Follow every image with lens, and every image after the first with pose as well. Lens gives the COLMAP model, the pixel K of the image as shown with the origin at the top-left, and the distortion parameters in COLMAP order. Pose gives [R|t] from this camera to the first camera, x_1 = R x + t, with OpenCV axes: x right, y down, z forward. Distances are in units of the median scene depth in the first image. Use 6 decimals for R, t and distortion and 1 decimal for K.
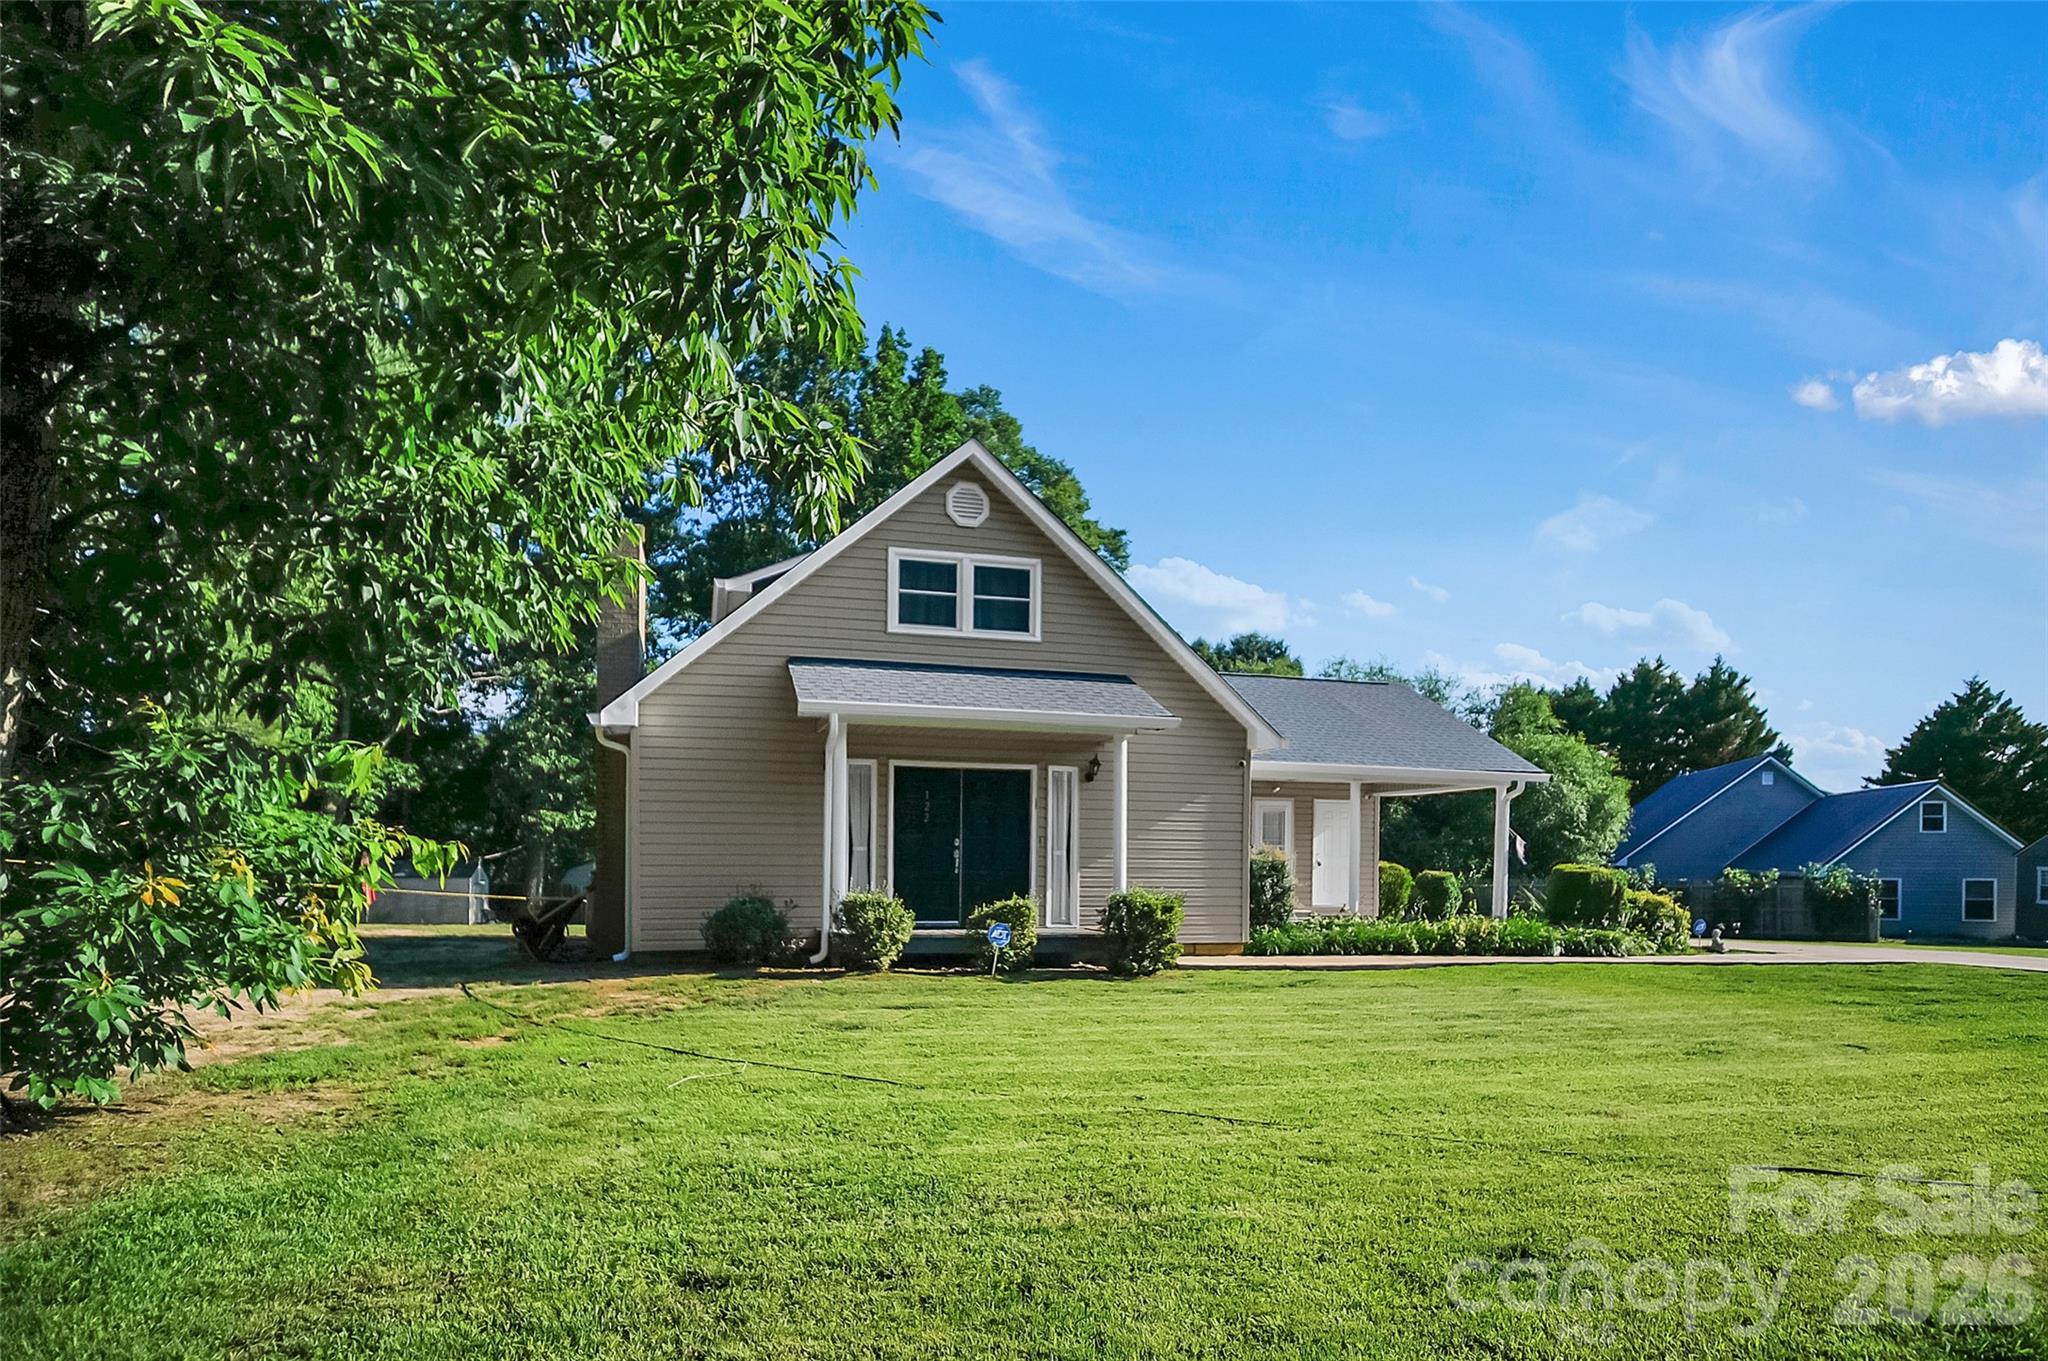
lens RADIAL K [[1150.1, 0, 1045.5], [0, 1150.1, 875.2], [0, 0, 1]] dist [0.002242, 0.000057]
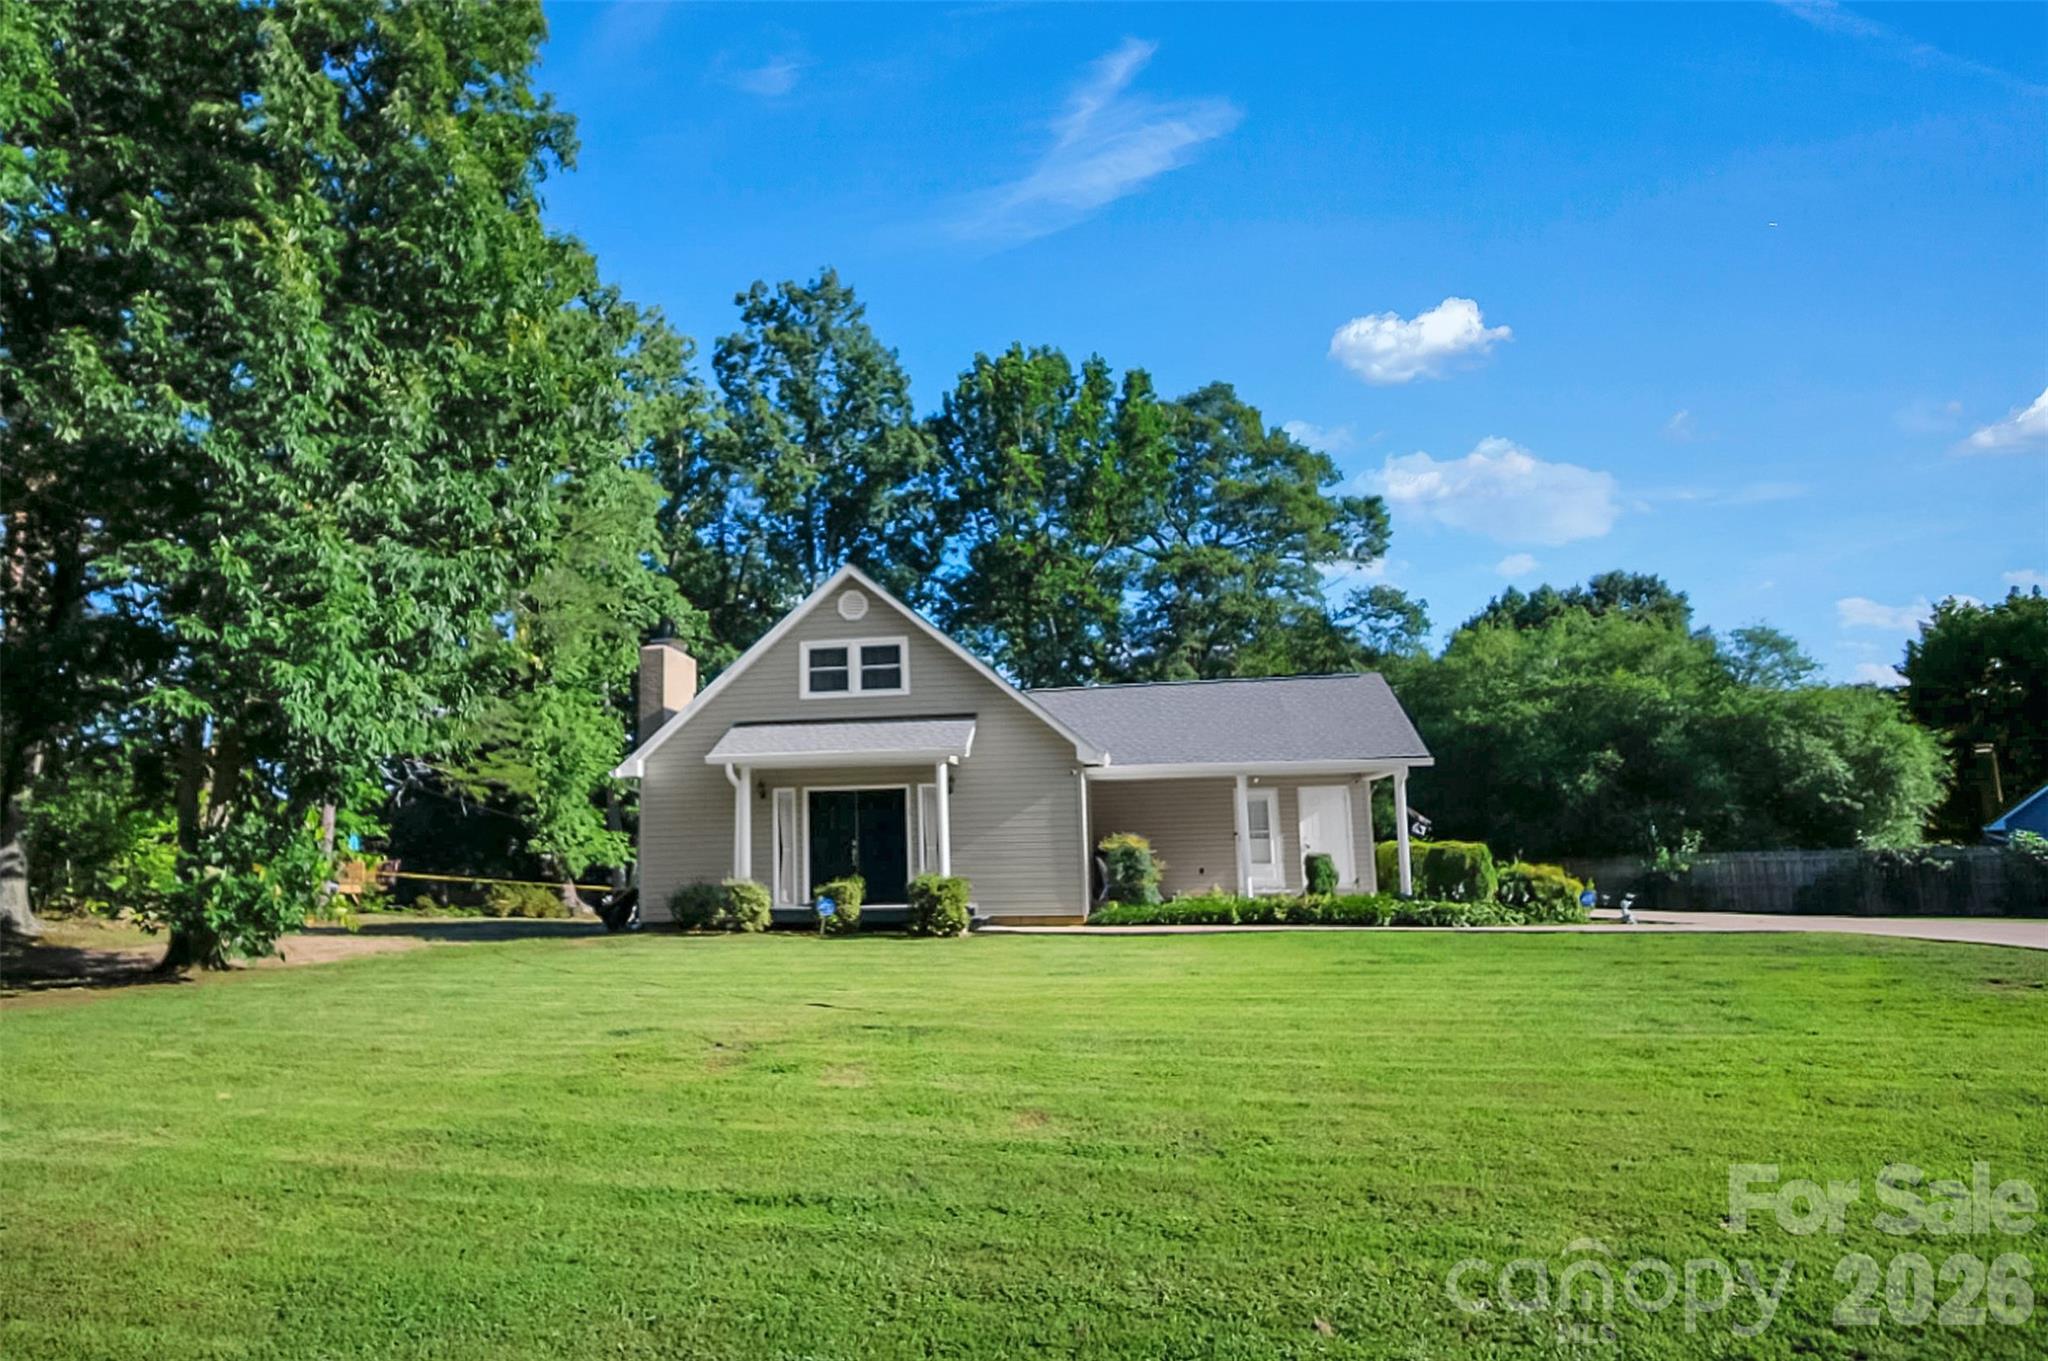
lens RADIAL K [[1396.7, 0, 1024.0], [0, 1396.7, 641.0], [0, 0, 1]] dist [-0.005716, -0.002605]
pose [[0.908916, -0.092280, -0.406641, 0.812825], [0.025329, 0.985622, -0.167056, 0.017937], [0.416210, 0.141540, 0.898185, -0.462444]]
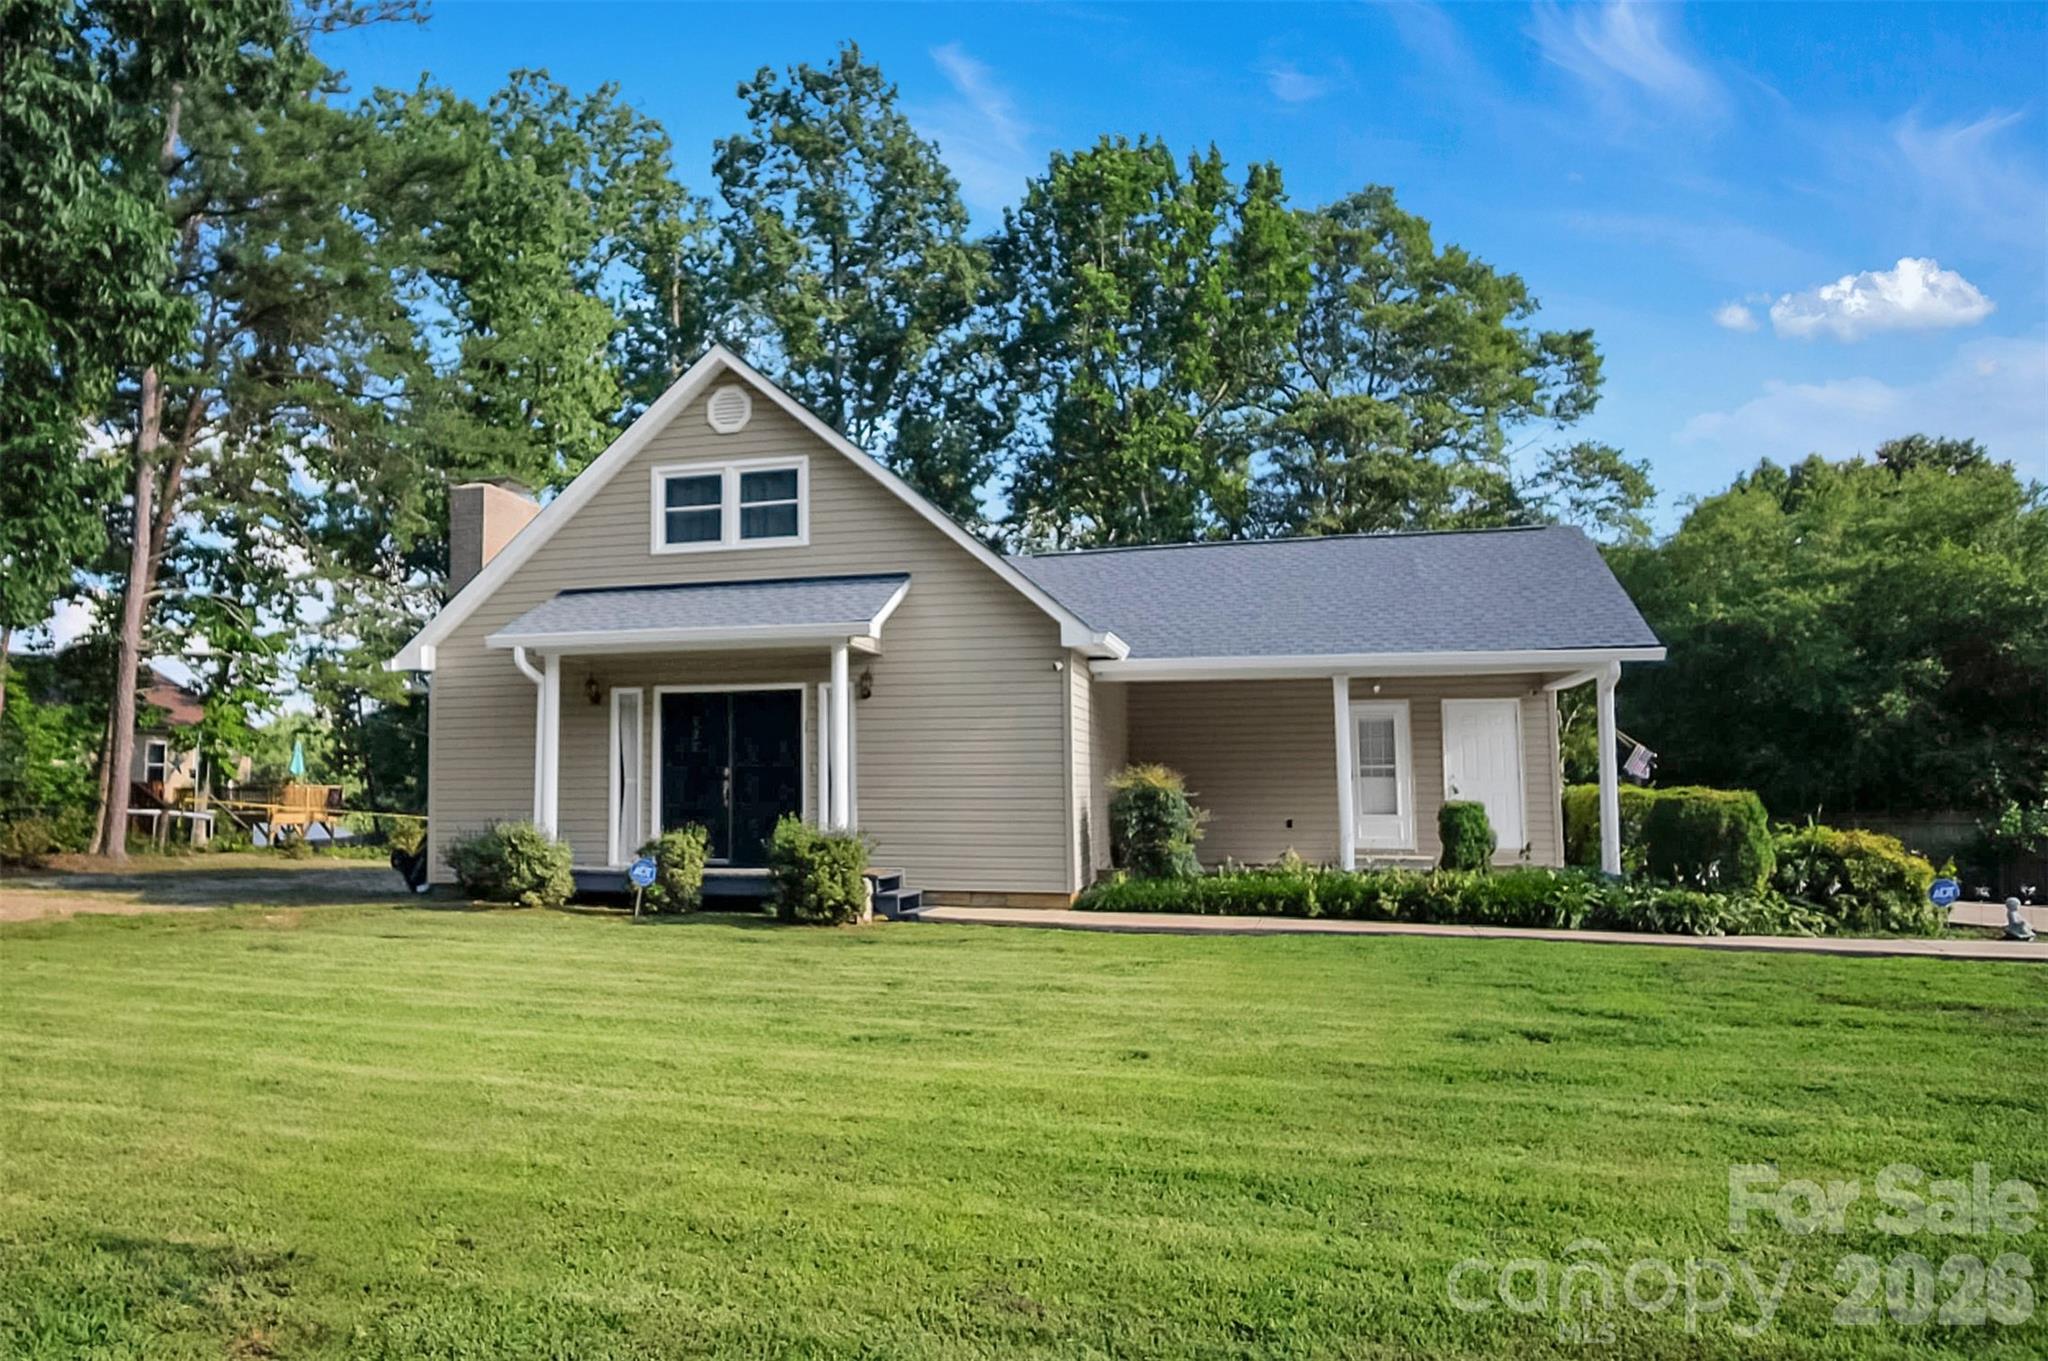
lens RADIAL K [[1453.0, 0, 980.3], [0, 1453.0, 687.7], [0, 0, 1]] dist [-0.005194, -0.002094]
pose [[0.840004, -0.049780, -0.540292, 0.711640], [0.003878, 0.996308, -0.085765, 0.004134], [0.542567, 0.069947, 0.837095, 0.137399]]
